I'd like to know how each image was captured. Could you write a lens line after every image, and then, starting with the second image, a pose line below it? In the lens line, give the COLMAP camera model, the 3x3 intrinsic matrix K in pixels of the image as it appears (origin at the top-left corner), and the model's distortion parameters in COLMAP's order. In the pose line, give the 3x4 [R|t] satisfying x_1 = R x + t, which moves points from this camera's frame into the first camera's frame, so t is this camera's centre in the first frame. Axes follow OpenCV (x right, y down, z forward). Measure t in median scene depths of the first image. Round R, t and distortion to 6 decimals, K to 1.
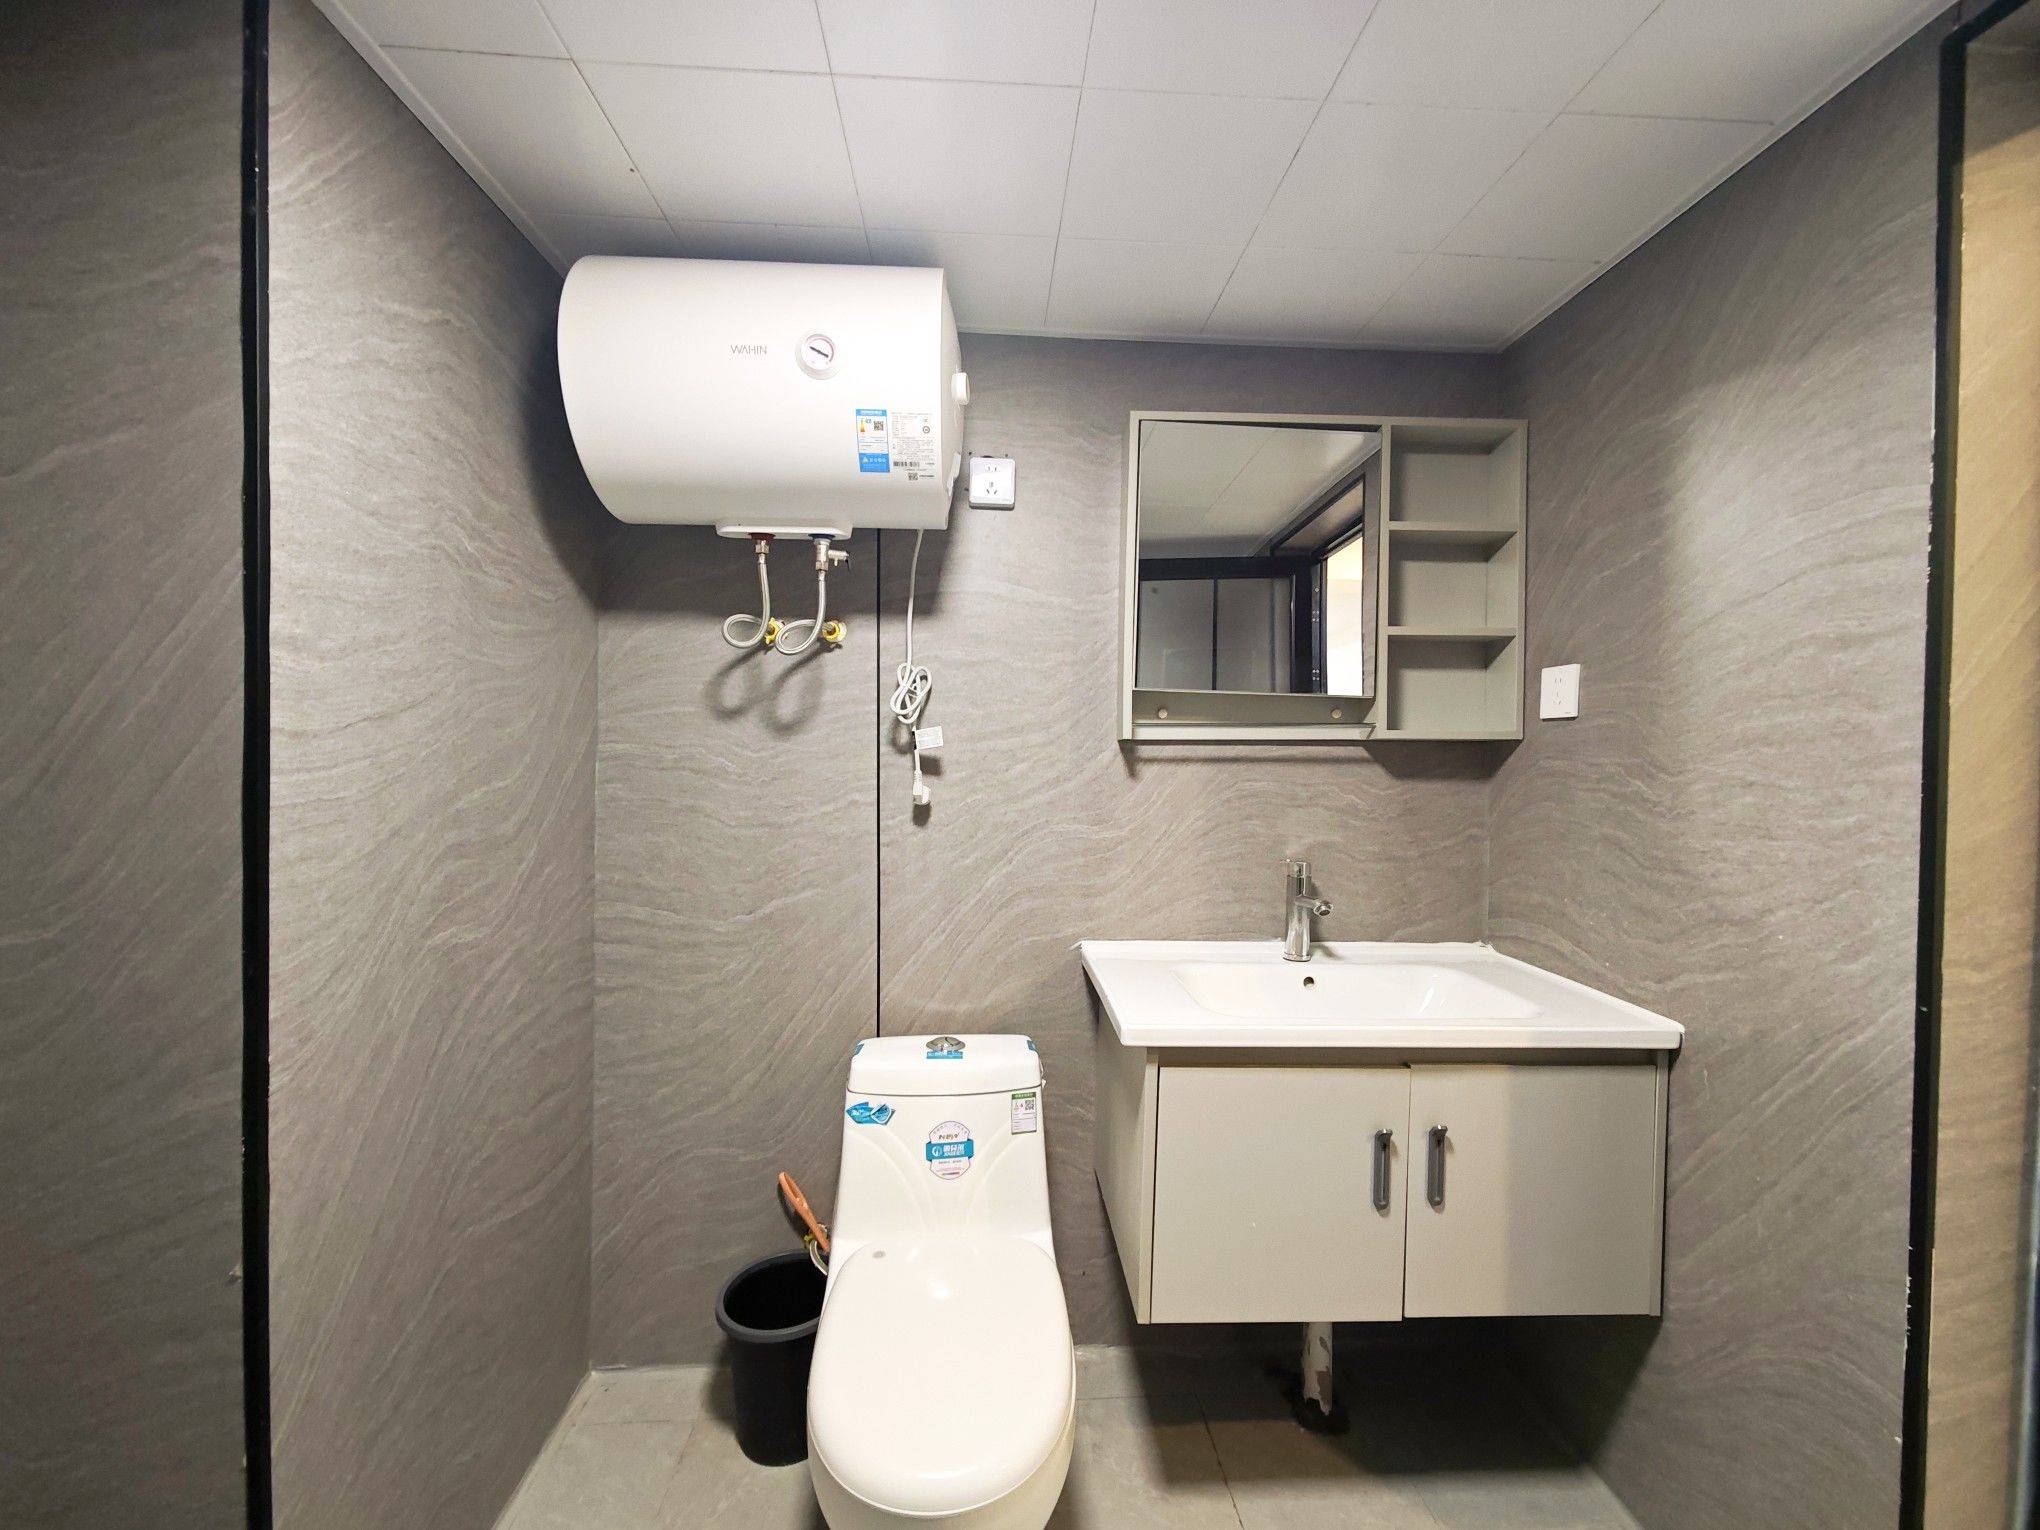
lens RADIAL K [[846.0, 0, 1033.3], [0, 846.0, 764.8], [0, 0, 1]] dist [-0.003596, 0.001966]
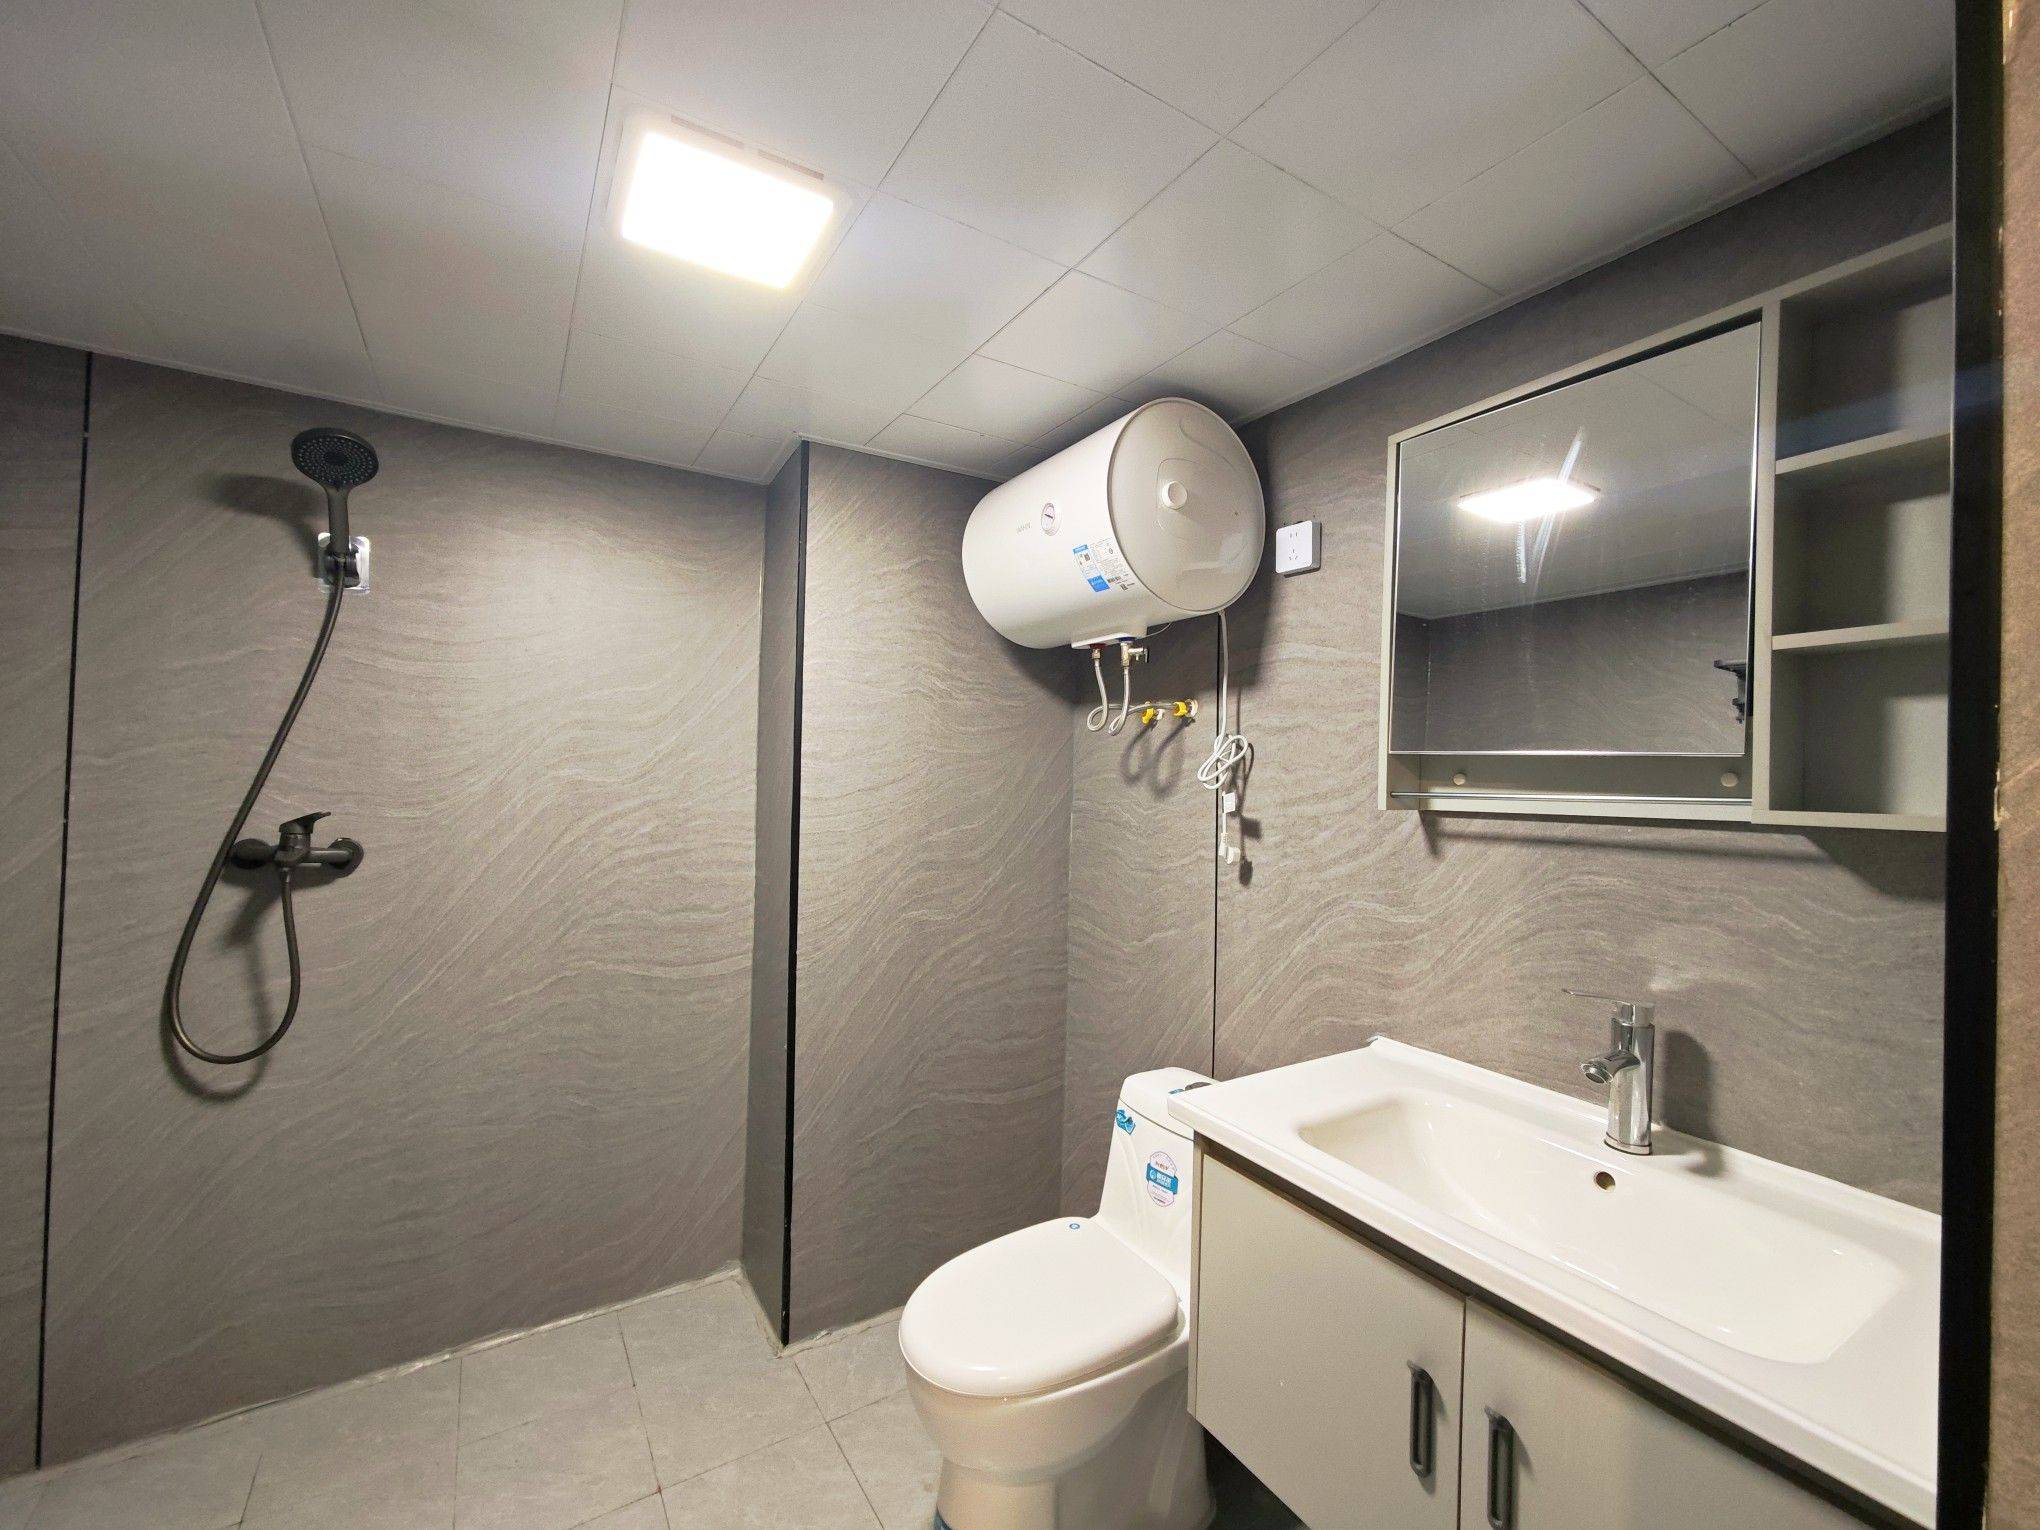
lens RADIAL K [[846.0, 0, 1038.0], [0, 846.0, 768.2], [0, 0, 1]] dist [-0.003596, 0.001966]
pose [[0.491287, -0.009199, -0.870949, 0.673386], [-0.025189, 0.999376, -0.024764, -0.041936], [0.870633, 0.034105, 0.490749, 0.255312]]
